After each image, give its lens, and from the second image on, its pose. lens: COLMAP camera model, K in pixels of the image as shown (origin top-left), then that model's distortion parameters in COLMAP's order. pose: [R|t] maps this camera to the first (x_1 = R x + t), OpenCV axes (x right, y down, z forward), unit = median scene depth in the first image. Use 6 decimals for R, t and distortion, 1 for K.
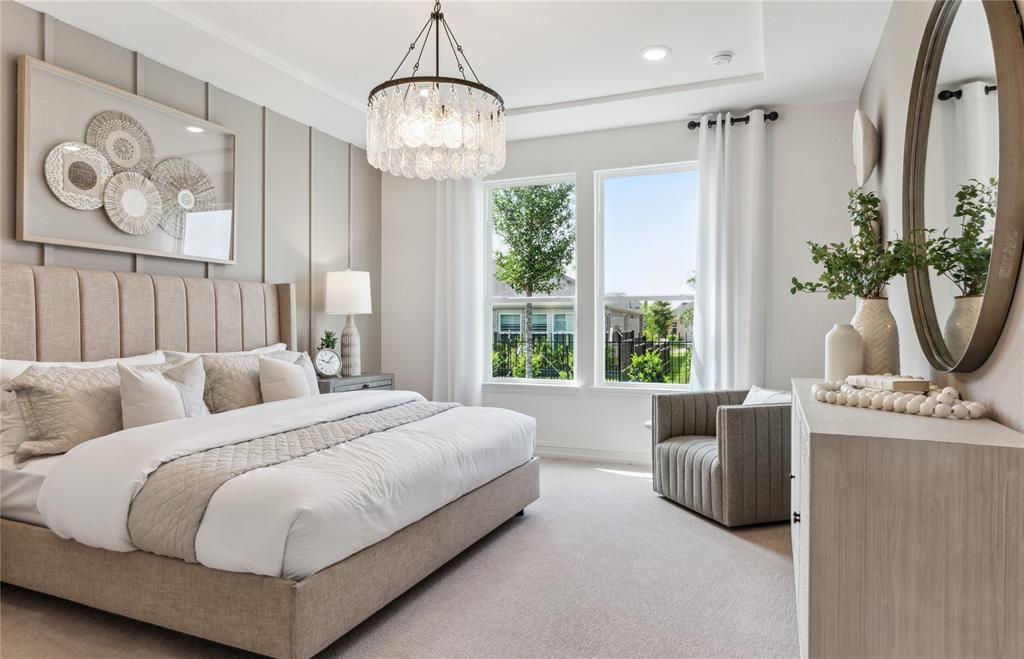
lens RADIAL K [[625.8, 0, 512.0], [0, 625.8, 329.5], [0, 0, 1]] dist [-0.002529, -0.000129]
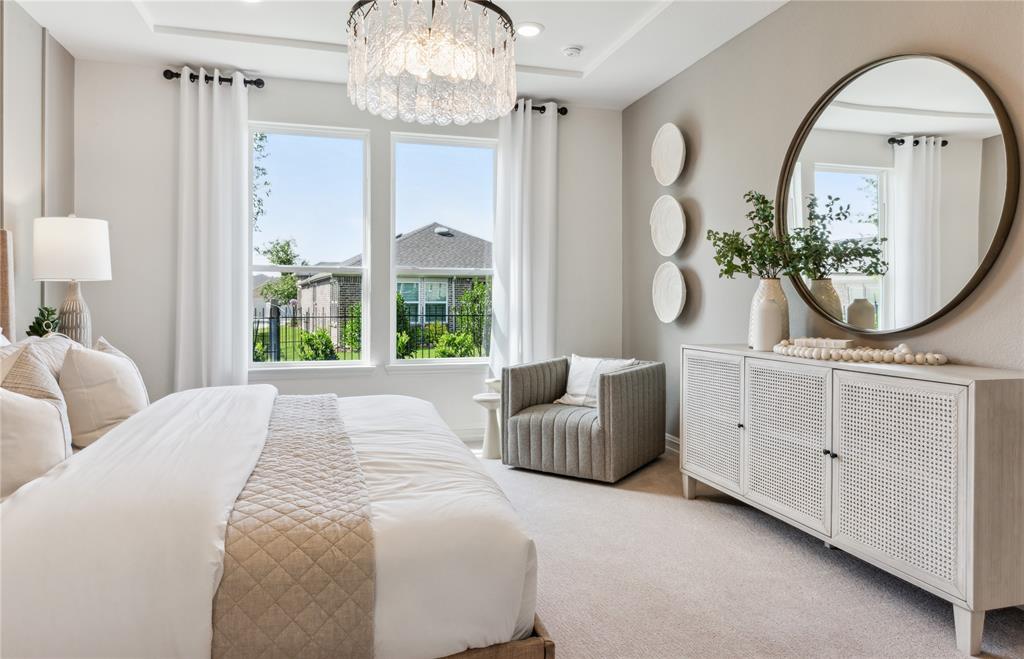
lens RADIAL K [[633.7, 0, 513.9], [0, 633.7, 311.1], [0, 0, 1]] dist [-0.003081, -0.001166]
pose [[0.772392, -0.007926, 0.635097, -0.417332], [0.001120, 0.999938, 0.011116, 0.000707], [-0.635145, -0.007875, 0.772353, 0.212793]]
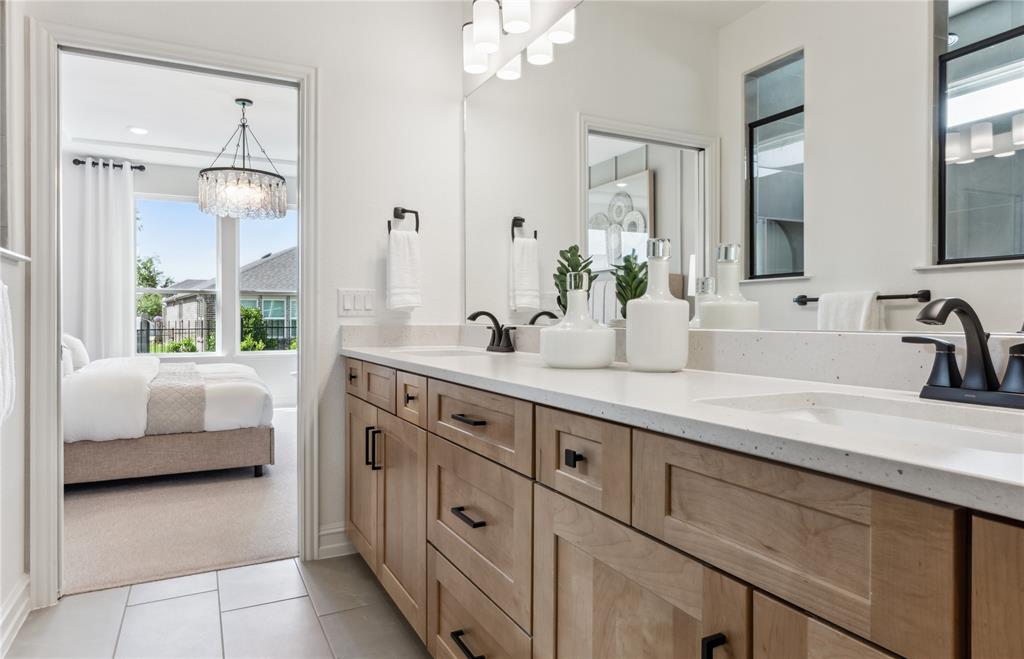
lens RADIAL K [[625.8, 0, 512.0], [0, 625.8, 329.5], [0, 0, 1]] dist [-0.002529, -0.000129]
pose [[0.643842, -0.011034, 0.765079, -0.699698], [0.003220, 0.999926, 0.011711, 0.025809], [-0.765152, -0.005077, 0.643830, -0.477600]]
